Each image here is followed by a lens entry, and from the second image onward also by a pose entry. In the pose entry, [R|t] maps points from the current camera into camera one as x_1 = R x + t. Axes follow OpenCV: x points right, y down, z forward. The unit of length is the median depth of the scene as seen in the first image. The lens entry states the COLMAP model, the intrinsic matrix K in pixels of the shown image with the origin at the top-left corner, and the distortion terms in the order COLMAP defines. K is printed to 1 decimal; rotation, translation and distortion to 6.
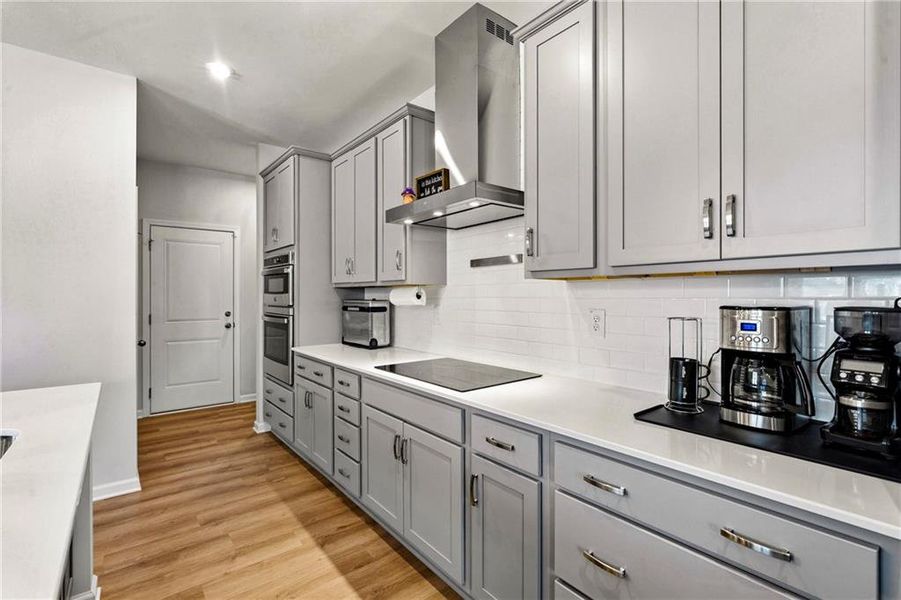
lens RADIAL K [[409.4, 0, 447.9], [0, 409.4, 296.3], [0, 0, 1]] dist [-0.004171, -0.000189]
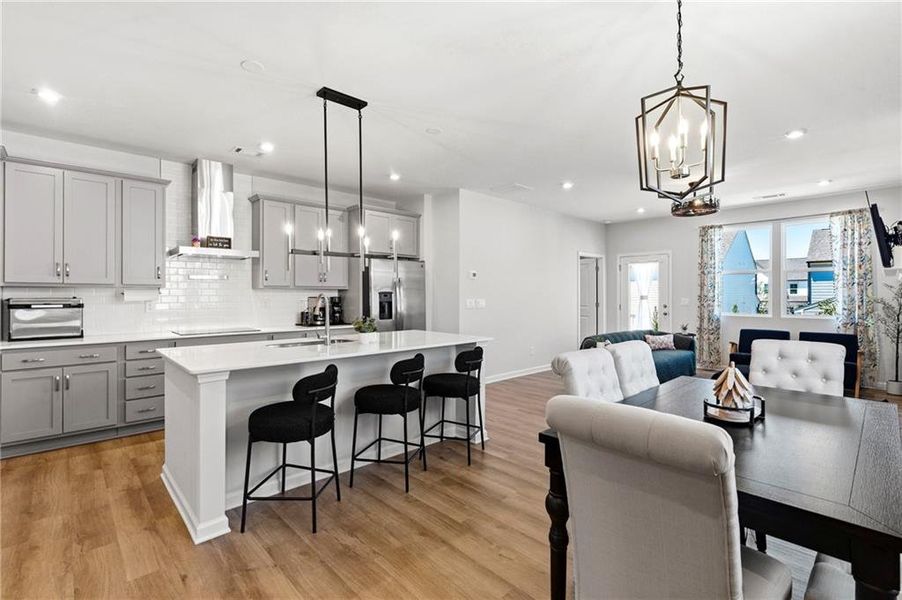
lens RADIAL K [[413.0, 0, 450.2], [0, 413.0, 295.1], [0, 0, 1]] dist [-0.002059, 0.000580]
pose [[-0.073210, -0.001052, 0.997316, -1.947170], [0.001710, 0.999998, 0.001180, 0.000445], [-0.997315, 0.001792, -0.073208, -0.025723]]
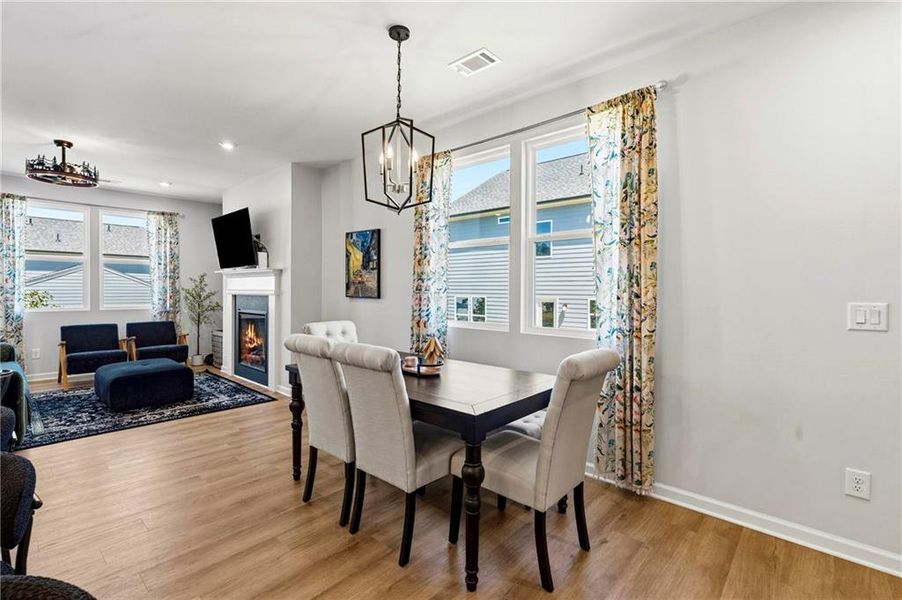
lens RADIAL K [[415.1, 0, 447.1], [0, 415.1, 293.0], [0, 0, 1]] dist [-0.000288, 0.000160]
pose [[-0.988700, -0.005703, -0.149802, -1.141017], [-0.007581, 0.999900, 0.011972, 0.000636], [0.149719, 0.012972, -0.988644, 0.484797]]
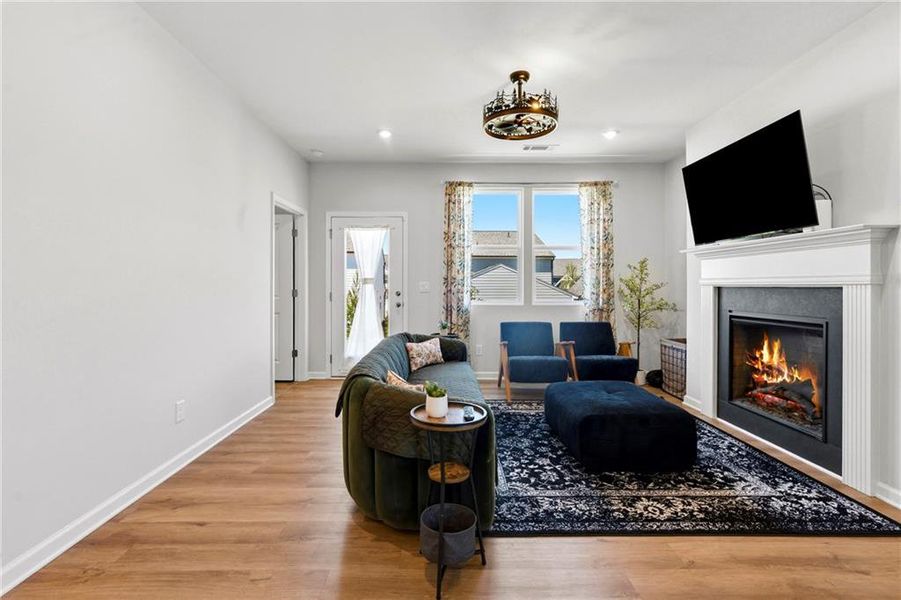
lens RADIAL K [[416.2, 0, 442.9], [0, 416.2, 285.4], [0, 0, 1]] dist [-0.002291, -0.000223]
pose [[-0.779297, -0.003022, 0.626647, -0.404537], [-0.000490, 0.999991, 0.004214, 0.040835], [-0.626654, 0.002977, -0.779292, -0.367460]]
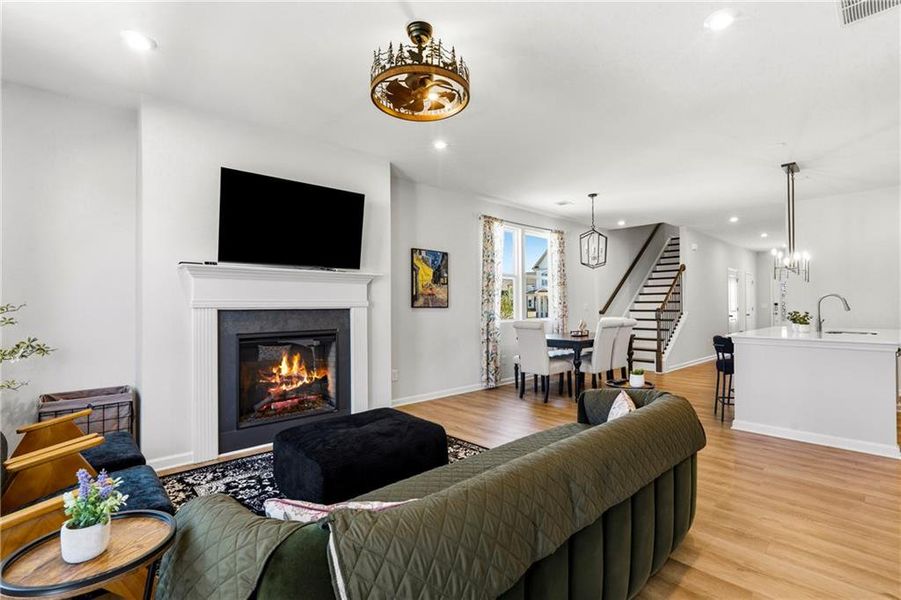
lens RADIAL K [[411.6, 0, 448.9], [0, 411.6, 301.8], [0, 0, 1]] dist [-0.001129, 0.000322]
pose [[0.062399, -0.010508, -0.997996, 1.191014], [0.003936, 0.999939, -0.010282, 0.039558], [0.998043, -0.003286, 0.062437, -1.529277]]
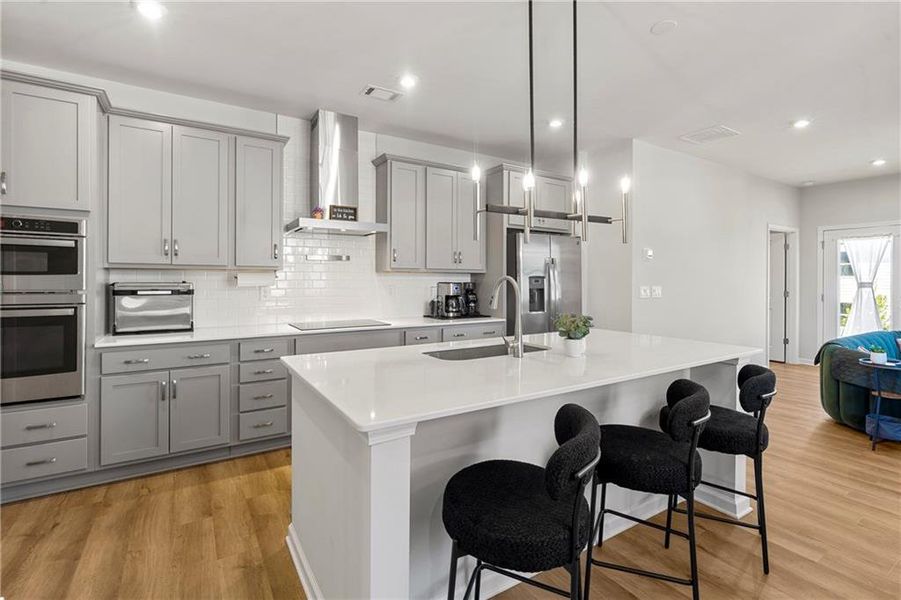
lens RADIAL K [[420.9, 0, 453.8], [0, 420.9, 281.8], [0, 0, 1]] dist [-0.001250, -0.000039]
pose [[0.113261, -0.003962, 0.993557, -1.474953], [-0.001617, 0.999990, 0.004172, 0.001979], [-0.993564, -0.002079, 0.113253, 0.308154]]
